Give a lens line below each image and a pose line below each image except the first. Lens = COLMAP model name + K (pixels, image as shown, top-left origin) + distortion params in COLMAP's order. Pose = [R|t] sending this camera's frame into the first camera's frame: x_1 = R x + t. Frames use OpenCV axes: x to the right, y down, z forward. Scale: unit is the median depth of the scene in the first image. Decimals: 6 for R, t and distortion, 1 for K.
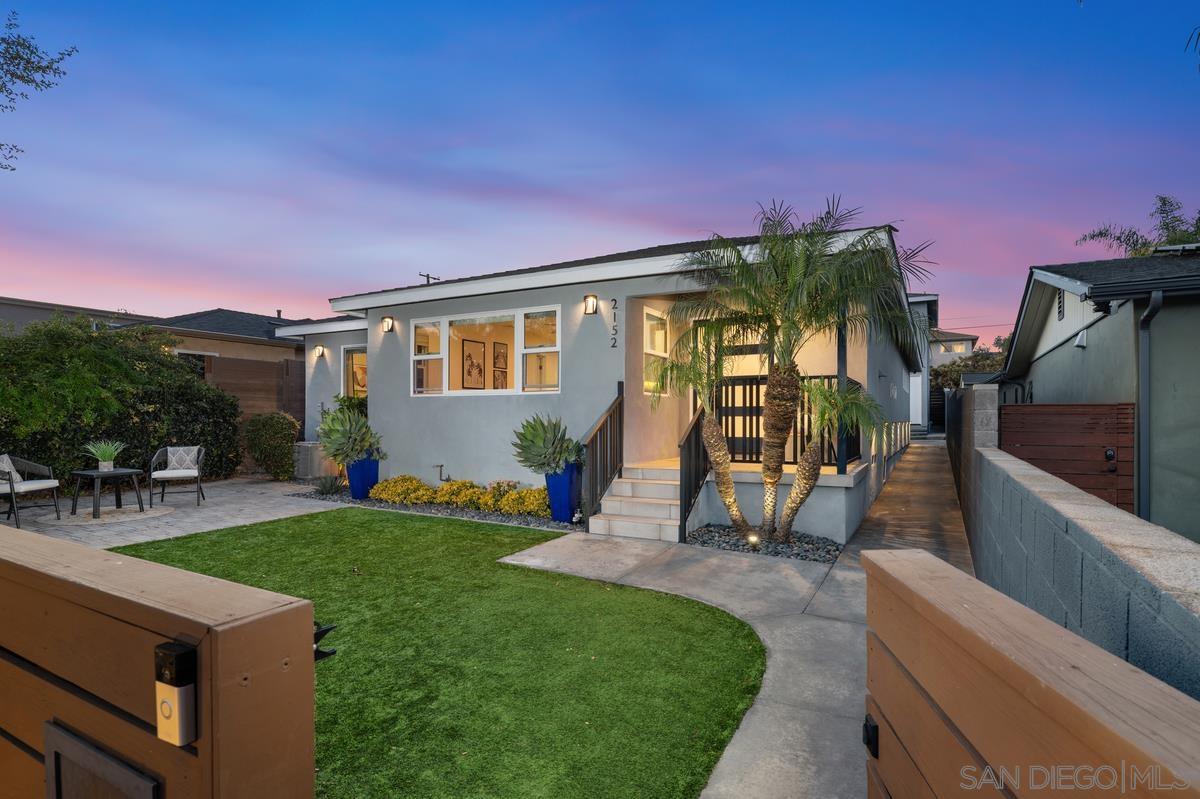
lens RADIAL K [[601.2, 0, 600.0], [0, 601.2, 399.5], [0, 0, 1]] dist [-0.000122, -0.000010]
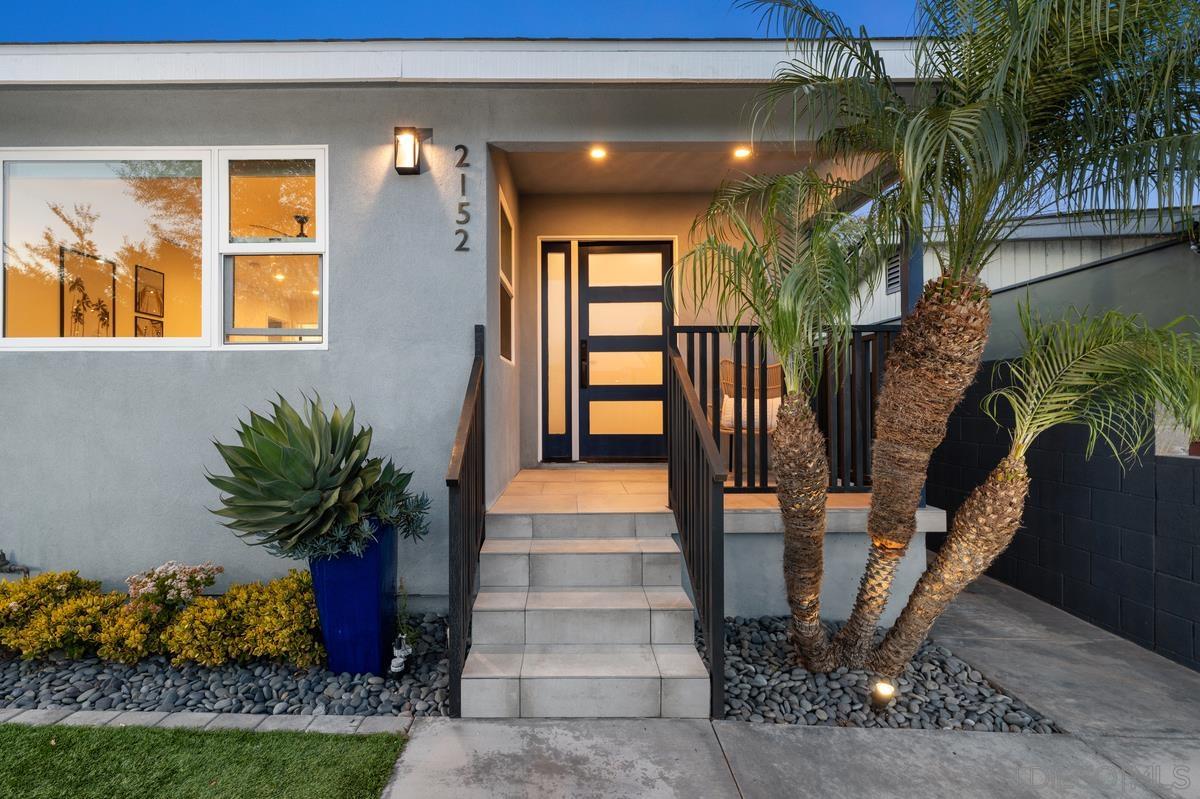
lens RADIAL K [[635.9, 0, 600.0], [0, 635.9, 399.5], [0, 0, 1]] dist [-0.015826, 0.000111]
pose [[0.893630, 0.000912, 0.448803, -0.098358], [-0.012115, 0.999683, 0.022092, 0.013864], [-0.448641, -0.025179, 0.893357, 0.518930]]
